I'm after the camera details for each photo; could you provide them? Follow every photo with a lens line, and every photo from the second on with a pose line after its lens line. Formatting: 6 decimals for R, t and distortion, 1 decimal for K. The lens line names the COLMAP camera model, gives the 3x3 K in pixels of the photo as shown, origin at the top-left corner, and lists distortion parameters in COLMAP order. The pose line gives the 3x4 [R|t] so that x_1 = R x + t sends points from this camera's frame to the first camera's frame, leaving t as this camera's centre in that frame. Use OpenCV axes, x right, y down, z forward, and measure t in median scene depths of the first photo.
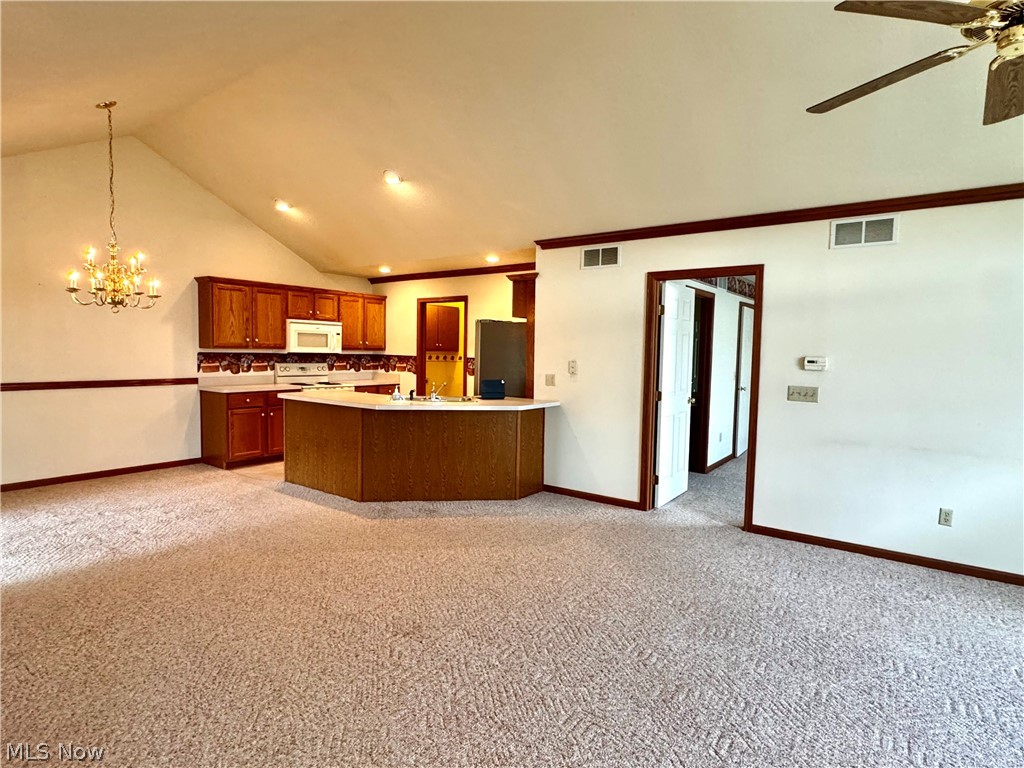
lens RADIAL K [[550.2, 0, 511.5], [0, 550.2, 383.5], [0, 0, 1]] dist [-0.002610, -0.000245]
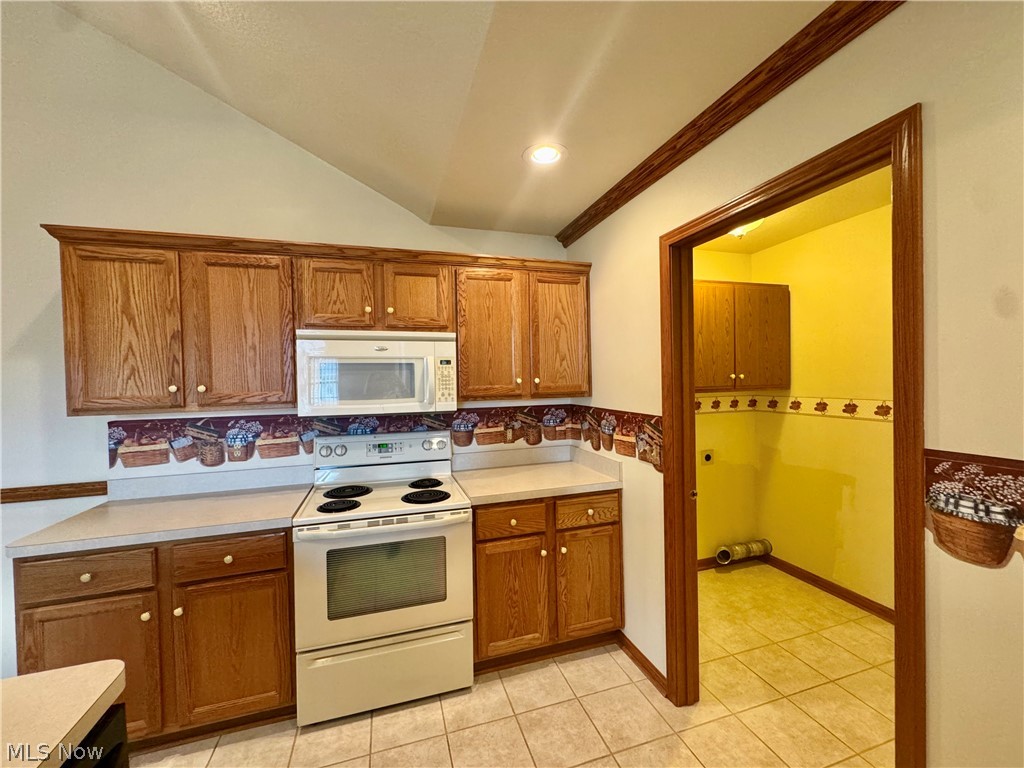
lens RADIAL K [[409.4, 0, 513.0], [0, 409.4, 385.3], [0, 0, 1]] dist [-0.003521, 0.000006]
pose [[0.810420, -0.027640, -0.585197, -0.109154], [0.000491, 0.998918, -0.046501, -0.060200], [0.585849, 0.037398, 0.809557, 0.797602]]
